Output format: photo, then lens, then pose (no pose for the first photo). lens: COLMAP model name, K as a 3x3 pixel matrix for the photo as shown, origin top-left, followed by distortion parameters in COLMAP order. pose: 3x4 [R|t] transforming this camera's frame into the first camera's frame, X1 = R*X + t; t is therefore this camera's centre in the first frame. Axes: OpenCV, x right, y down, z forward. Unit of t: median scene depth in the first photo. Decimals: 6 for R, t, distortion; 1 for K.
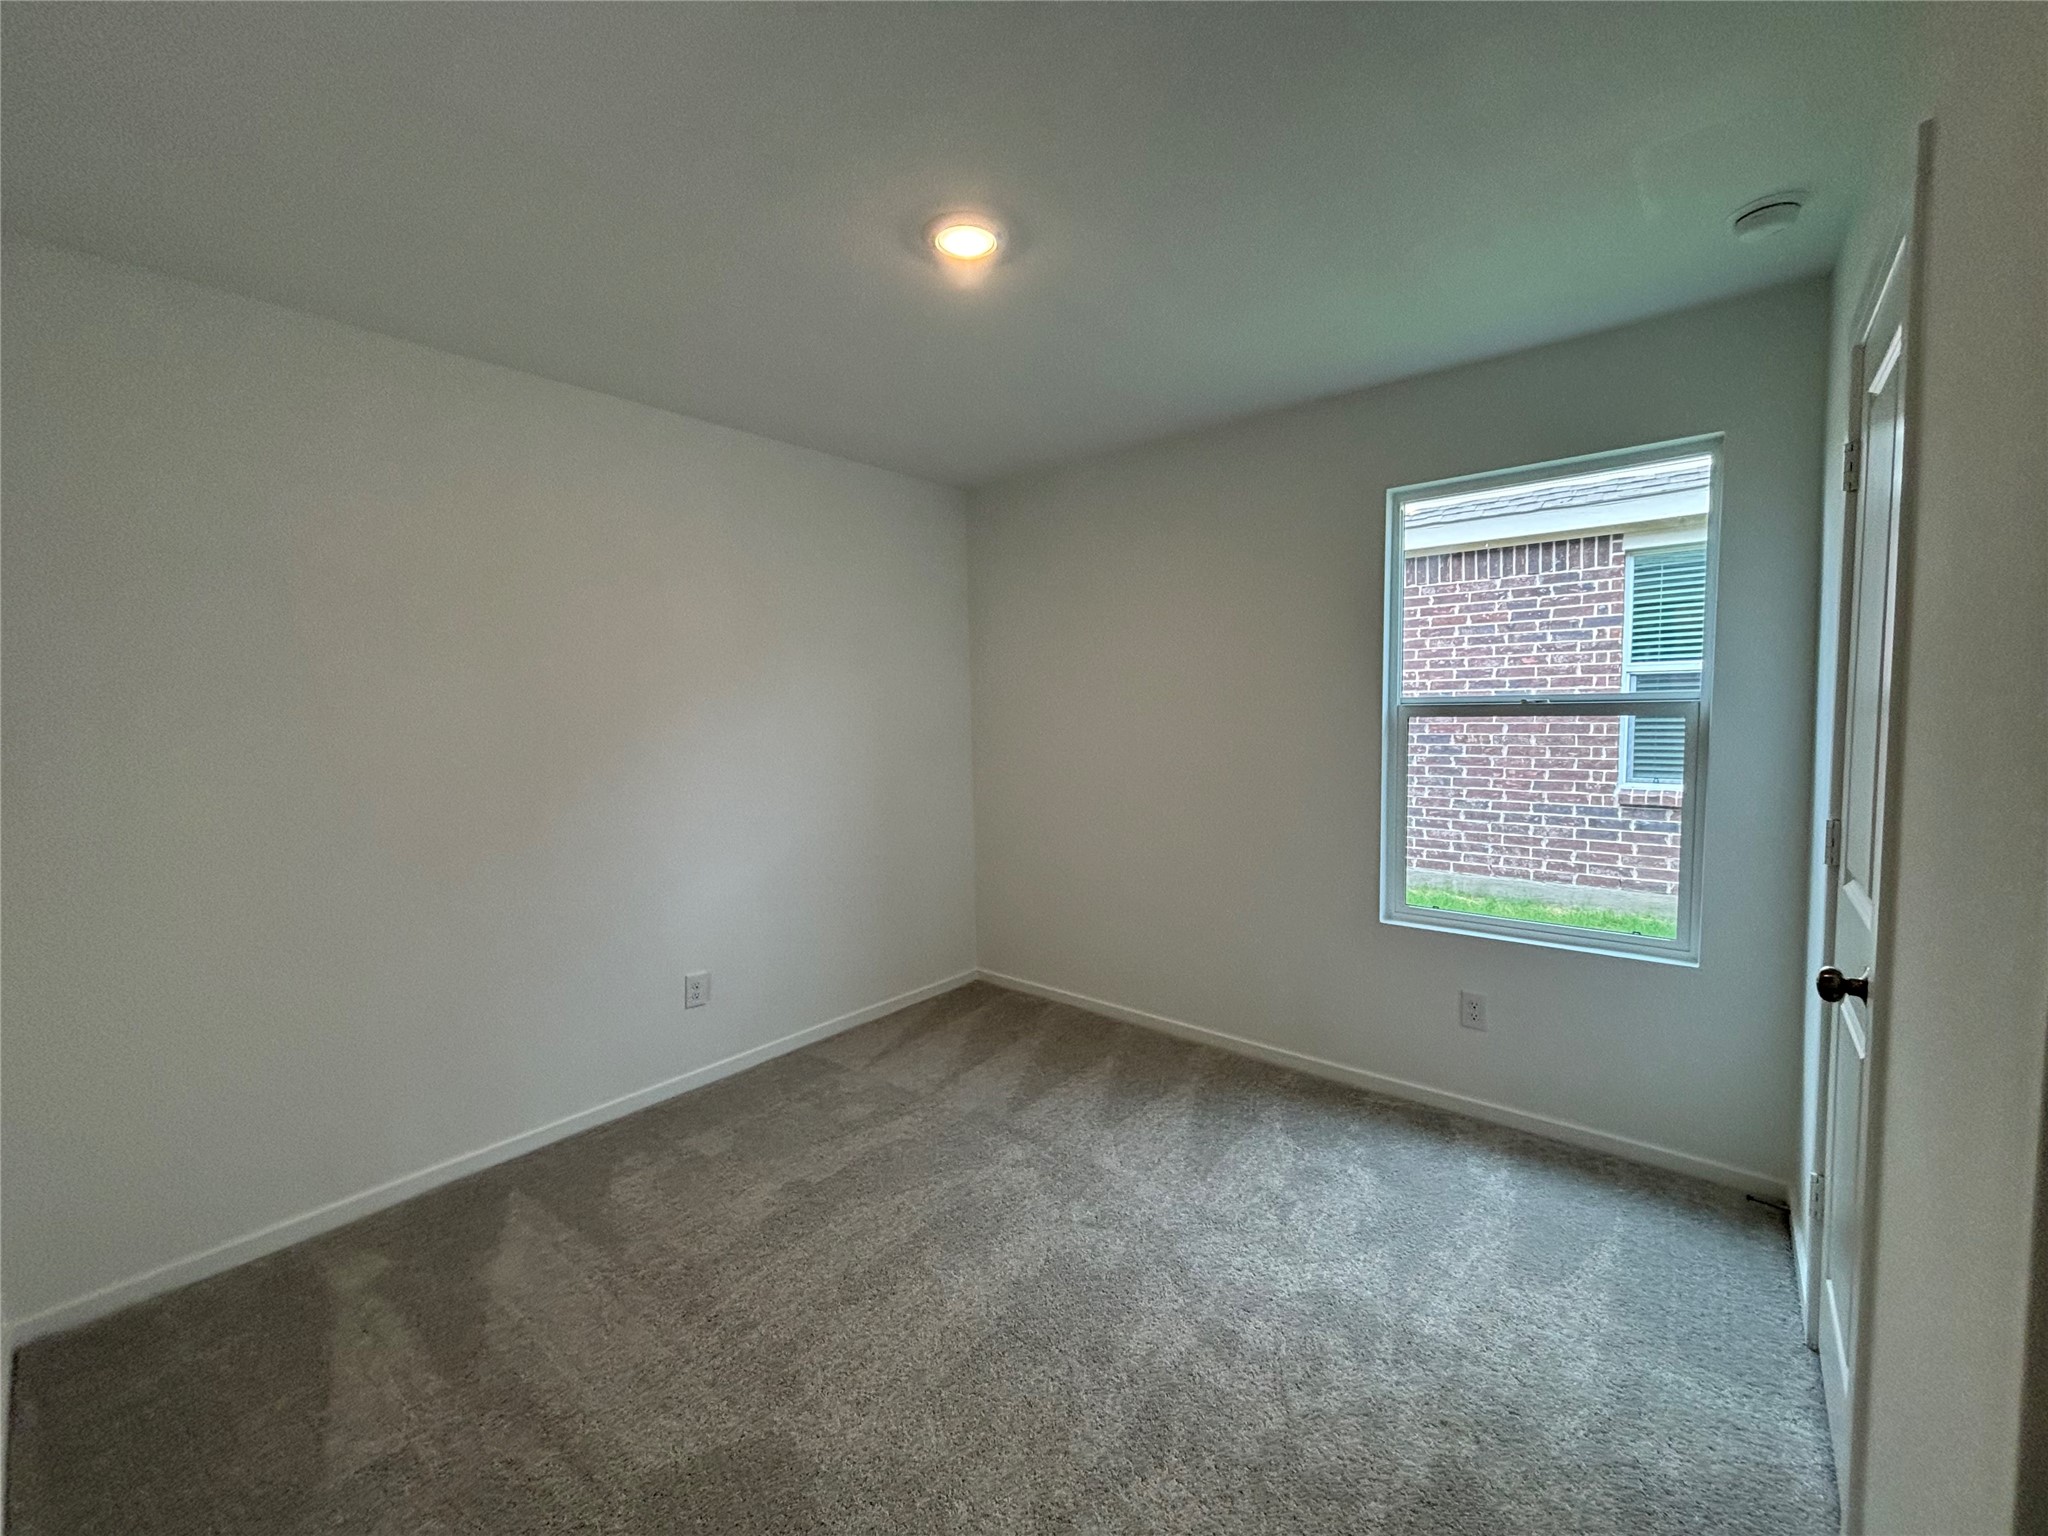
lens RADIAL K [[826.8, 0, 1019.0], [0, 826.8, 770.2], [0, 0, 1]] dist [0.005247, -0.001237]
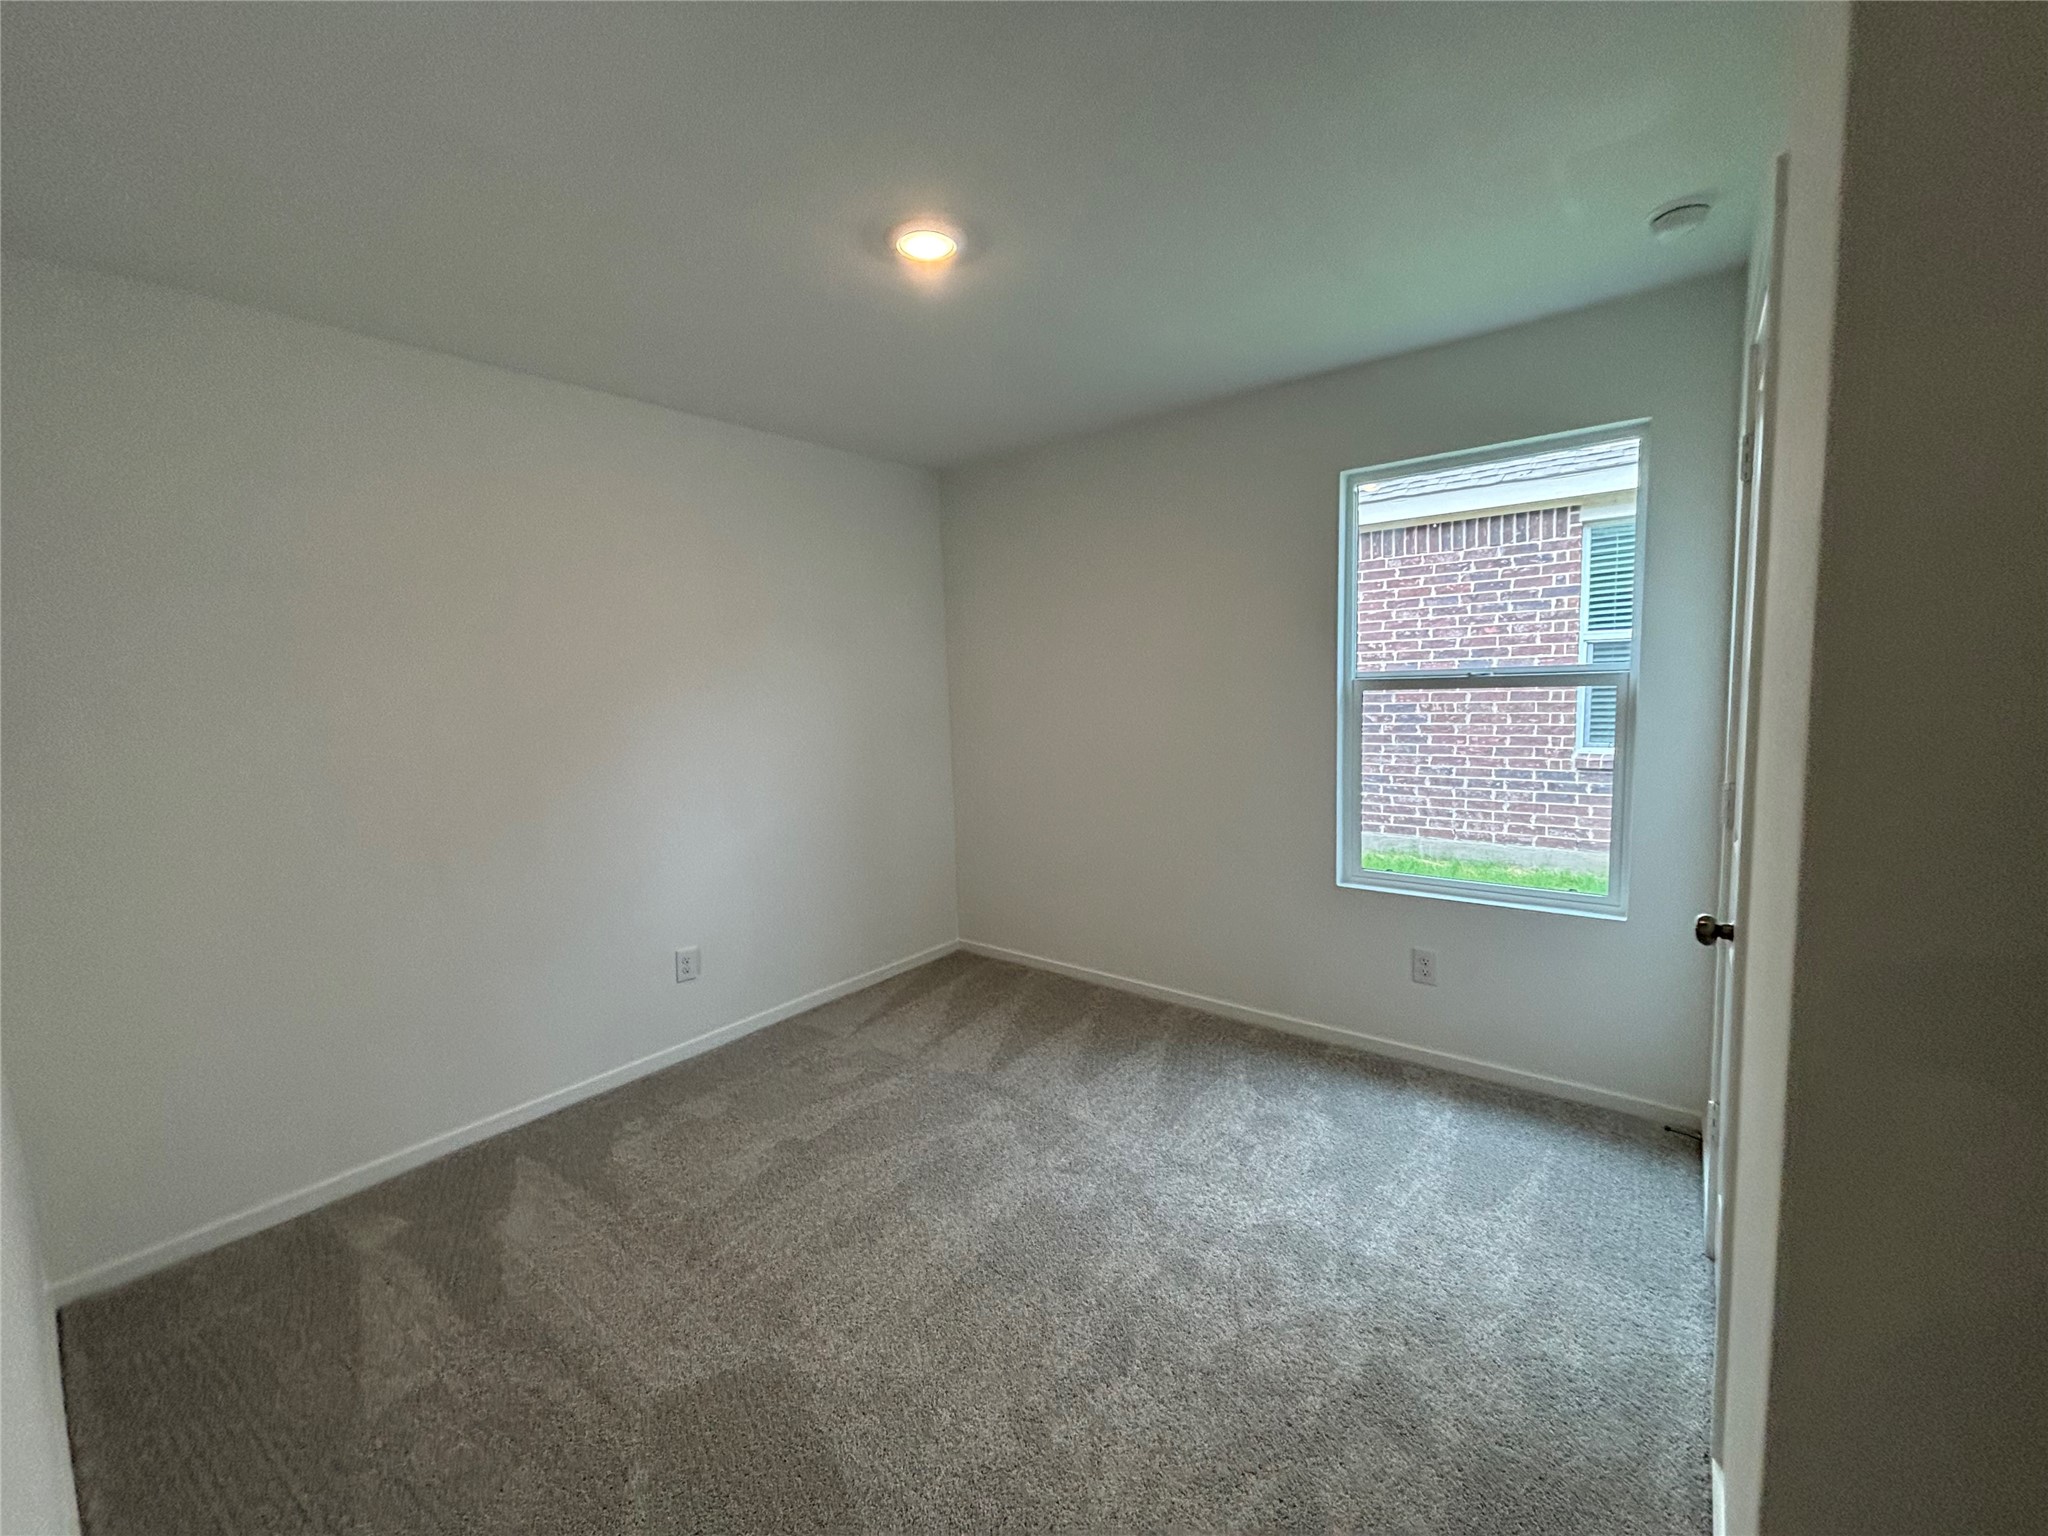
lens RADIAL K [[826.8, 0, 1019.6], [0, 826.8, 772.9], [0, 0, 1]] dist [0.005247, -0.001237]
pose [[0.999609, -0.019021, 0.020505, 0.014616], [0.018286, 0.999204, 0.035448, -0.006017], [-0.021163, -0.035059, 0.999161, -0.050952]]
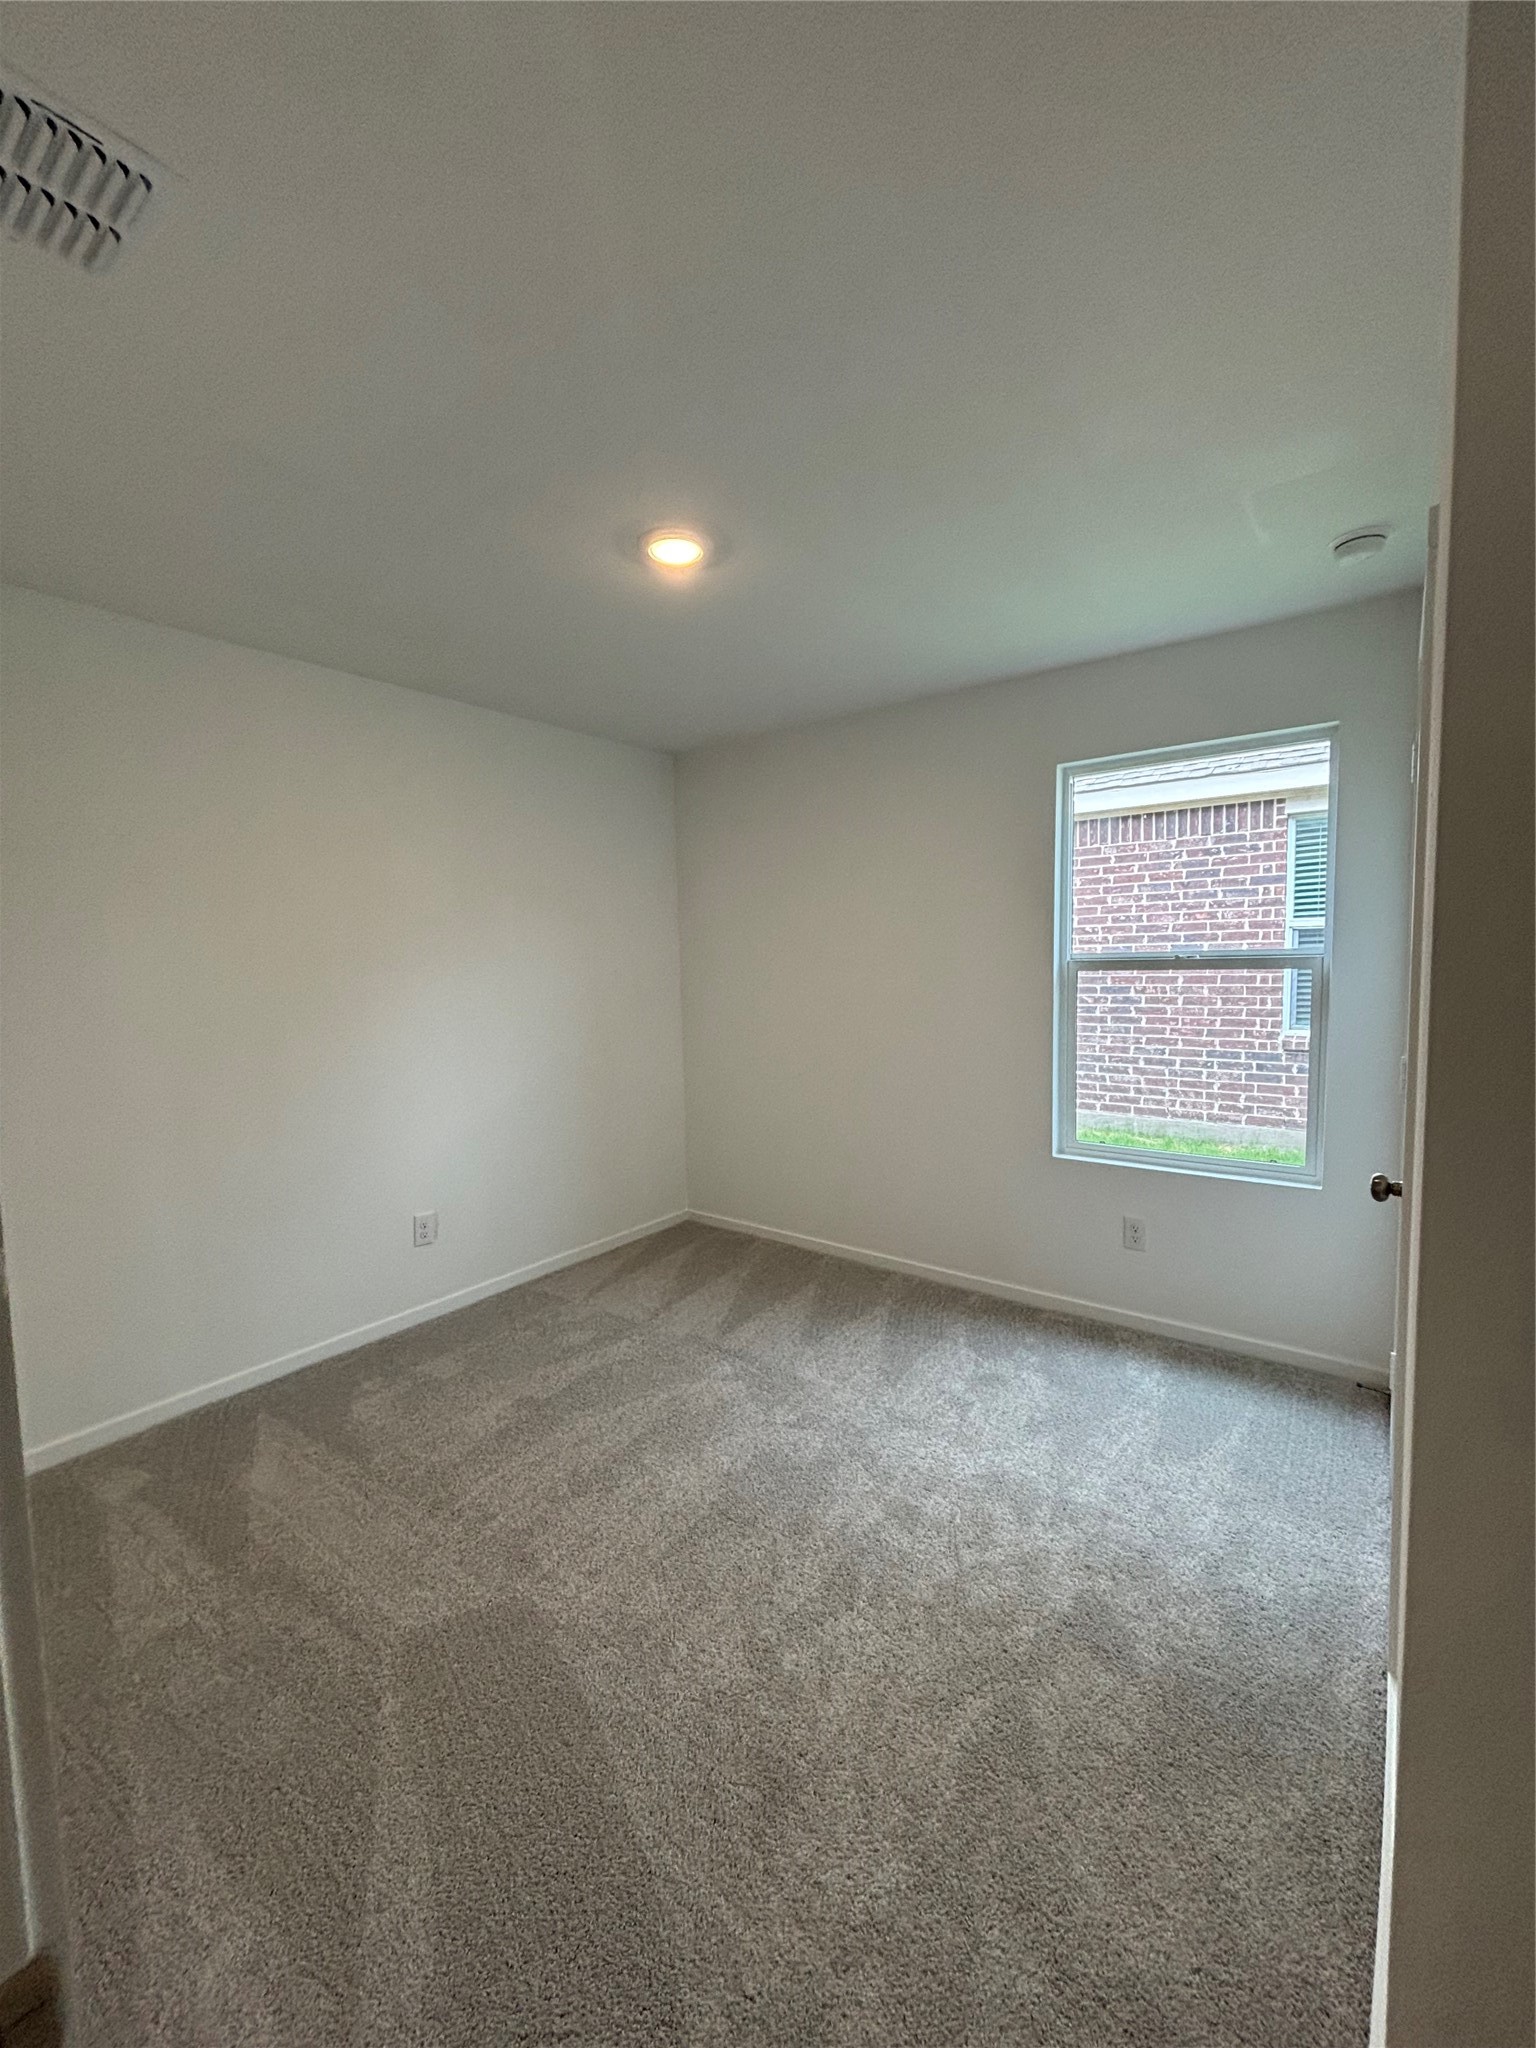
lens RADIAL K [[826.8, 0, 765.8], [0, 826.8, 1035.2], [0, 0, 1]] dist [0.005247, -0.001237]
pose [[0.998761, -0.007847, 0.049142, -0.000844], [0.007096, 0.999856, 0.015437, 0.002027], [-0.049256, -0.015069, 0.998673, -0.101271]]
